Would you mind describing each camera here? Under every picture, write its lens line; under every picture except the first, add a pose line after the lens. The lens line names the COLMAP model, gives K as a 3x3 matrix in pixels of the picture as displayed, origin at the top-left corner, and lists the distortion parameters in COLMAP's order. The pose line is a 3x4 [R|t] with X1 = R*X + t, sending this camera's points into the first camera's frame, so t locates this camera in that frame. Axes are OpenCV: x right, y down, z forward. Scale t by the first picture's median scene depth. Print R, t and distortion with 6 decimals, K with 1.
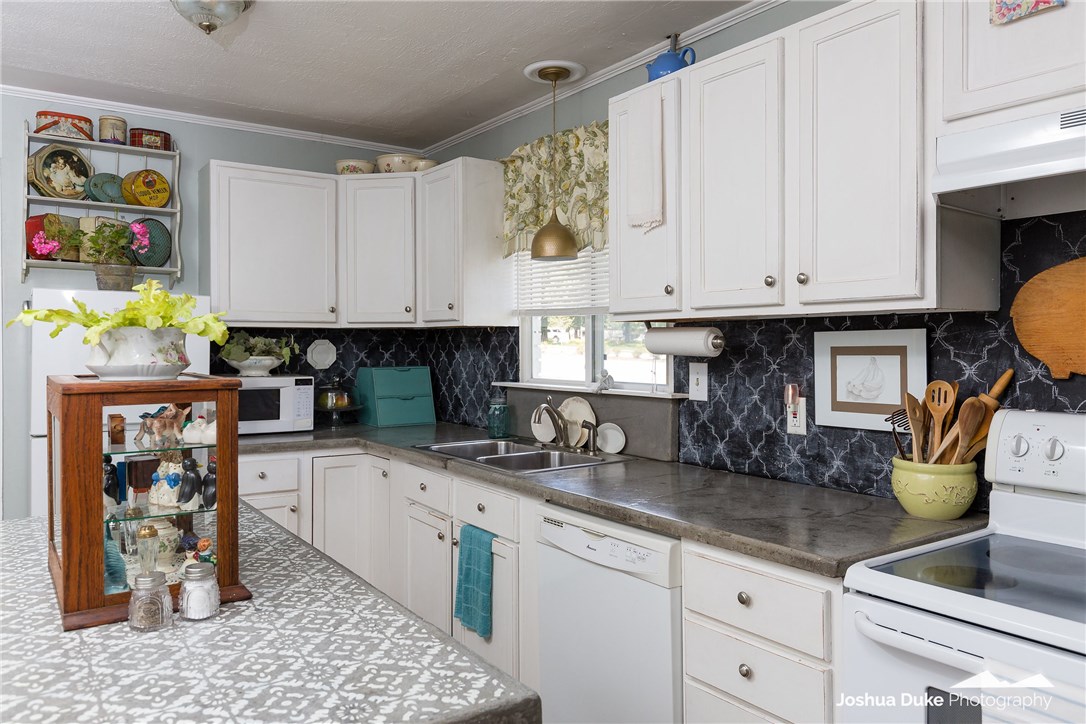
lens RADIAL K [[786.4, 0, 543.0], [0, 786.4, 362.0], [0, 0, 1]] dist [0.003304, 0.000214]
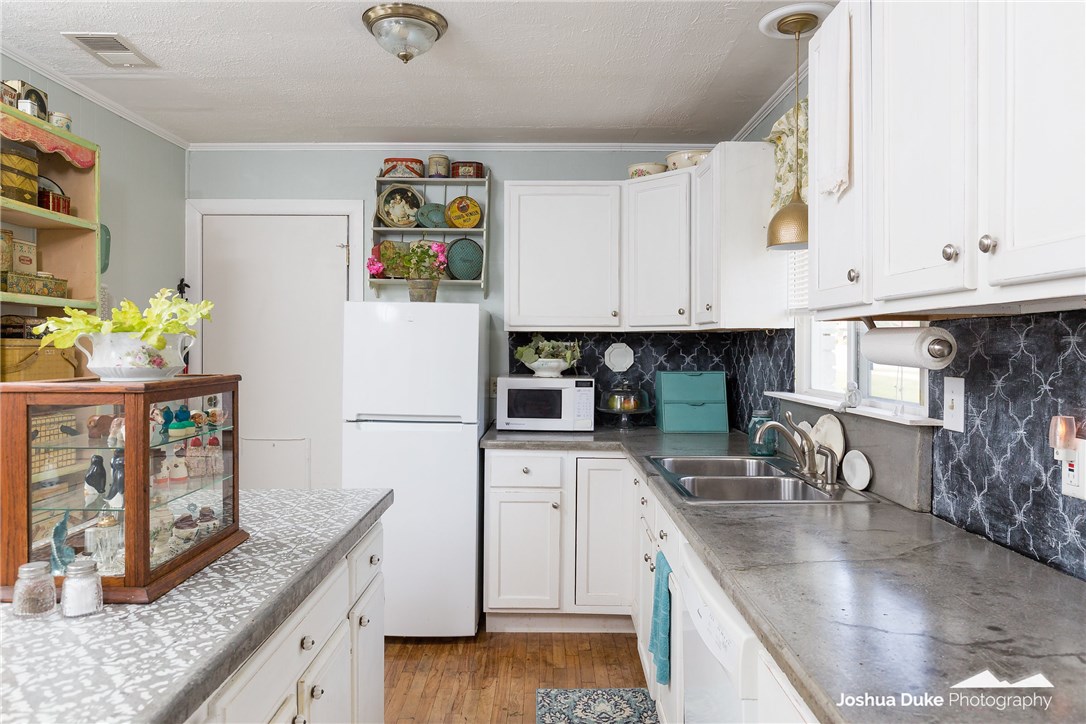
lens RADIAL K [[718.9, 0, 543.0], [0, 718.9, 362.0], [0, 0, 1]] dist [-0.004312, -0.002597]
pose [[0.816992, 0.016892, -0.576401, 0.224678], [-0.017708, 0.999834, 0.004201, -0.007466], [0.576377, 0.006775, 0.817156, 0.219447]]
